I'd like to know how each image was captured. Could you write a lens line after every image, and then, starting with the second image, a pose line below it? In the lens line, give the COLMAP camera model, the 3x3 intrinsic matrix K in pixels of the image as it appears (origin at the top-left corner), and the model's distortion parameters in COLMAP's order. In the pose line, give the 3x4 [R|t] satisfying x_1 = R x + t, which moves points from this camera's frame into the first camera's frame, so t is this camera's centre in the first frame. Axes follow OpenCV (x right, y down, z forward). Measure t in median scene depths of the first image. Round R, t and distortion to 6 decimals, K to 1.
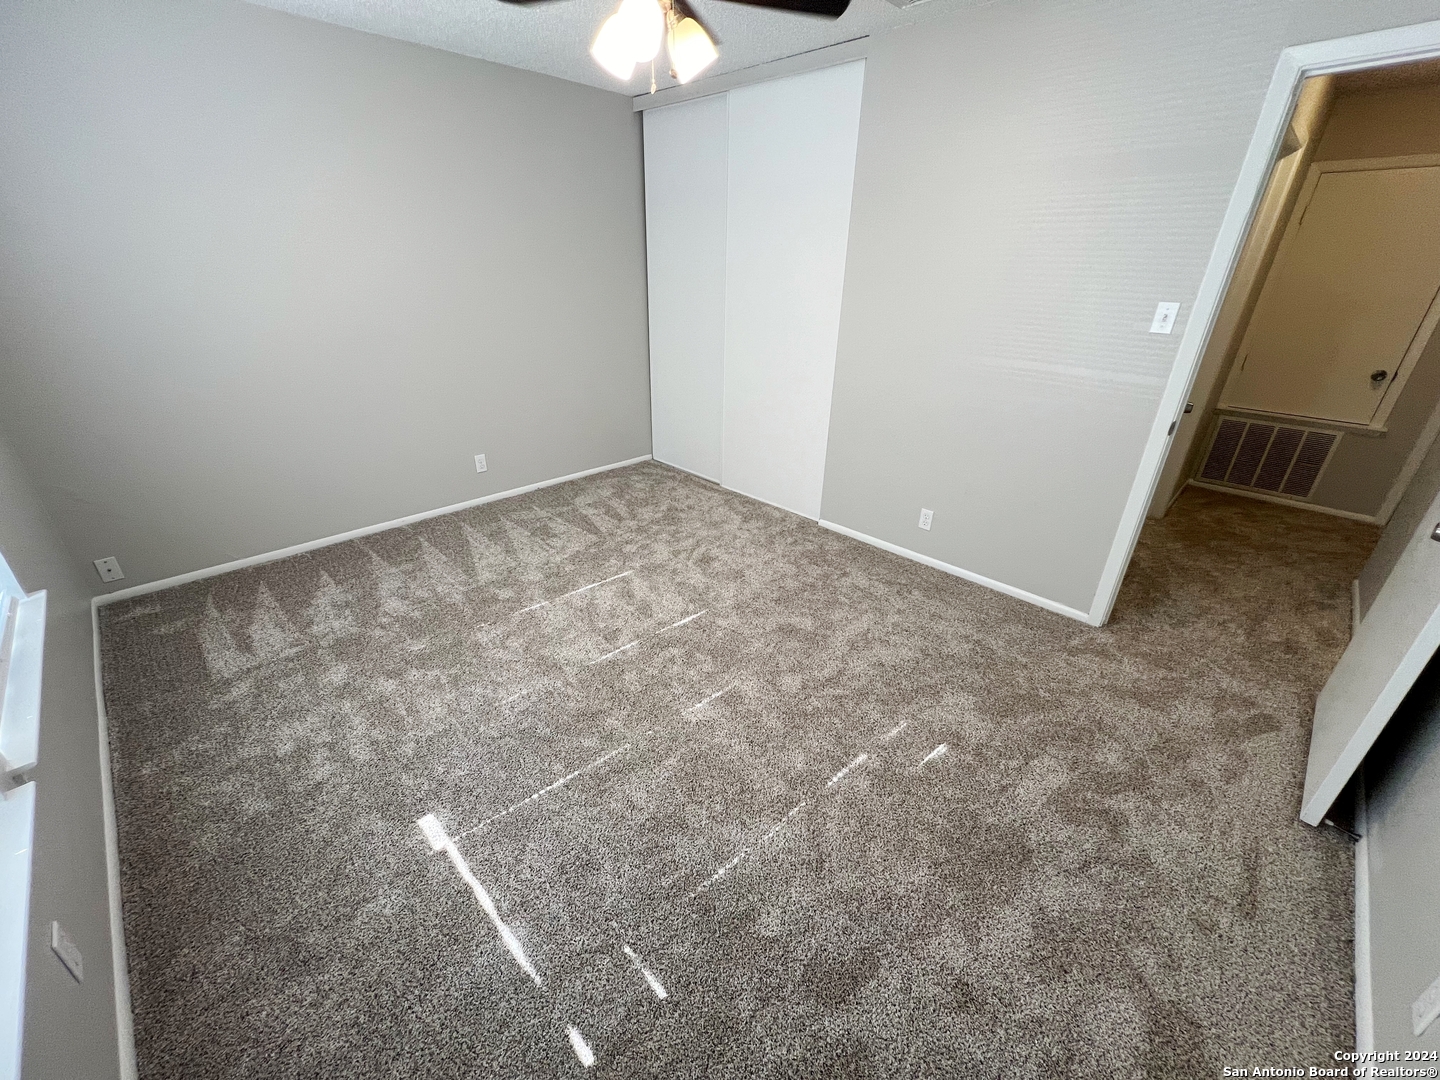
lens RADIAL K [[576.2, 0, 725.2], [0, 576.2, 539.6], [0, 0, 1]] dist [-0.001007, 0.000232]
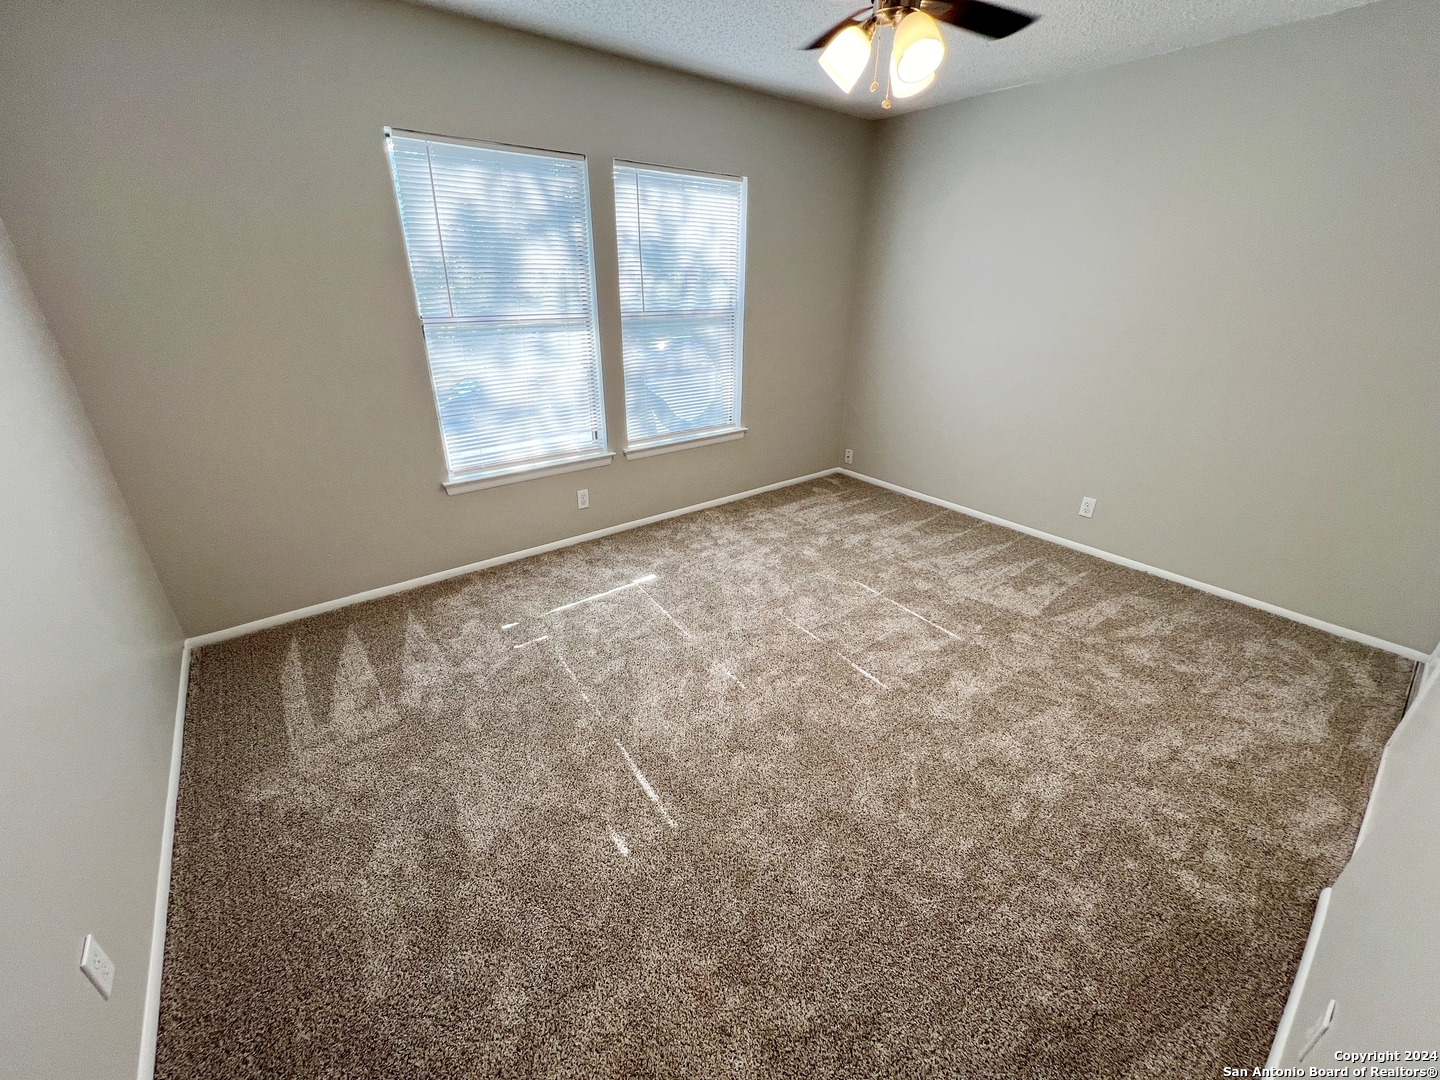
lens RADIAL K [[576.2, 0, 725.5], [0, 576.2, 539.3], [0, 0, 1]] dist [-0.001007, 0.000232]
pose [[-0.123283, 0.392863, -0.911296, 0.579053], [-0.443147, 0.799862, 0.404773, -0.244896], [0.887931, 0.453740, 0.075487, 0.533948]]
